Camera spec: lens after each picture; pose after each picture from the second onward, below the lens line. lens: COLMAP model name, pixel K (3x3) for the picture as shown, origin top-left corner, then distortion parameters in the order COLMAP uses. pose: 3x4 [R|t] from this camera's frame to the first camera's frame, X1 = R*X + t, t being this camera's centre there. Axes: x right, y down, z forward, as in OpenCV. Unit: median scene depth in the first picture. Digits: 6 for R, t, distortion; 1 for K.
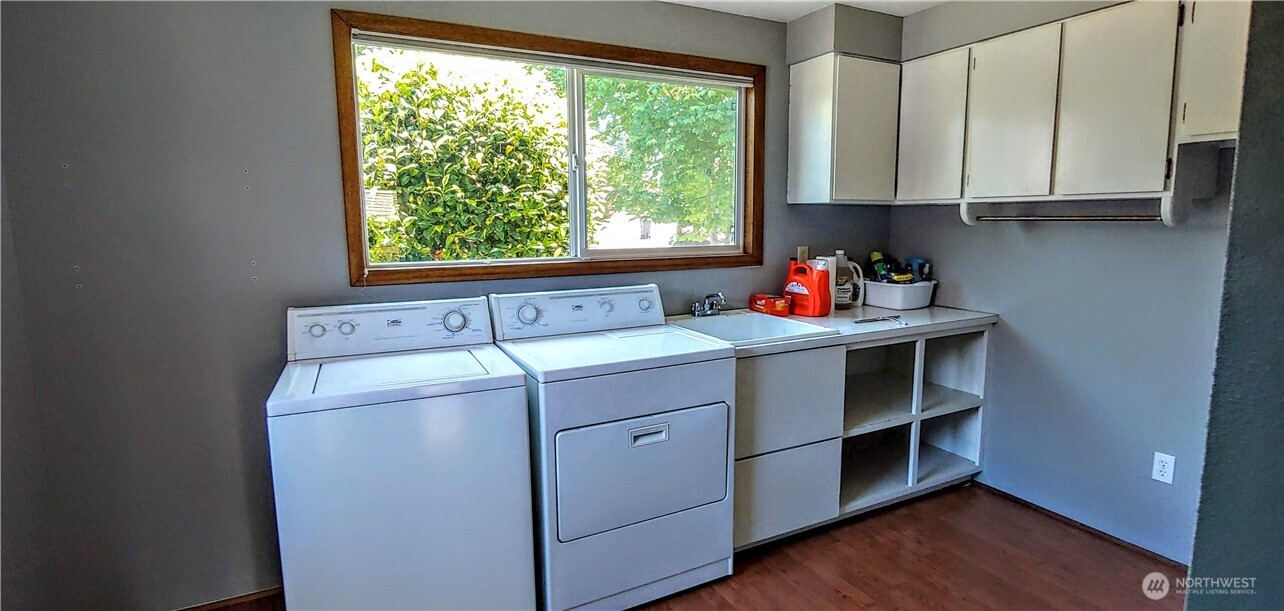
lens RADIAL K [[606.0, 0, 639.1], [0, 606.0, 298.4], [0, 0, 1]] dist [-0.015295, 0.000254]
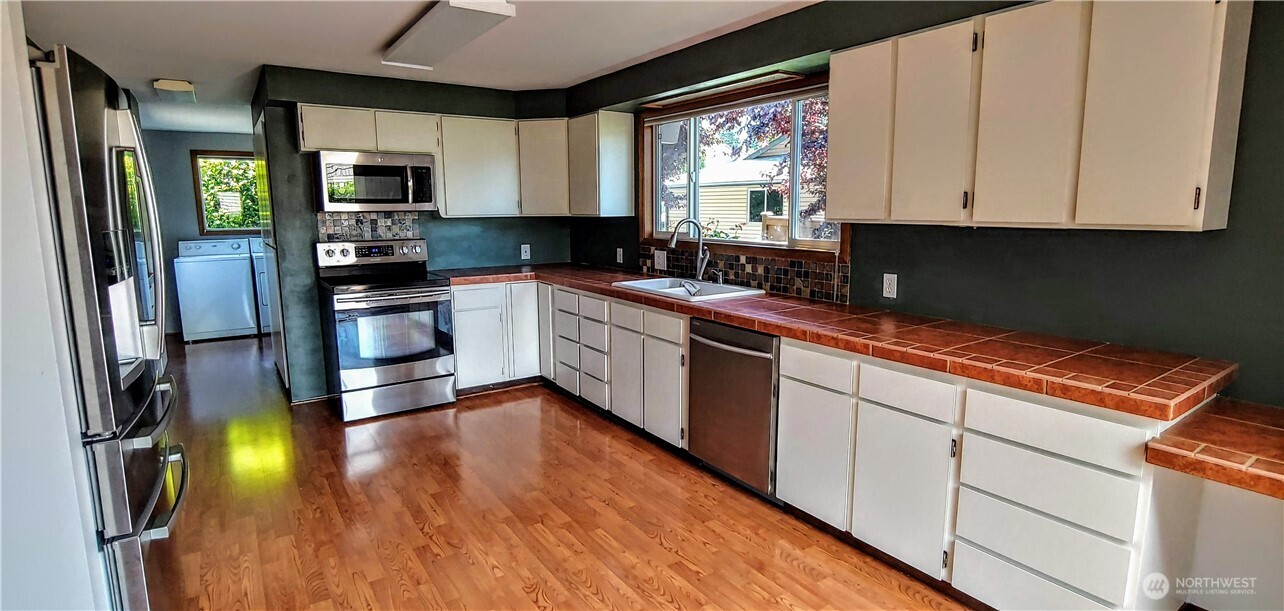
lens RADIAL K [[606.0, 0, 639.1], [0, 606.0, 298.4], [0, 0, 1]] dist [-0.015295, 0.000254]
pose [[0.991557, -0.018695, 0.128318, 1.009172], [0.017299, 0.999778, 0.011989, 0.226835], [-0.128514, -0.009668, 0.991661, -1.750667]]
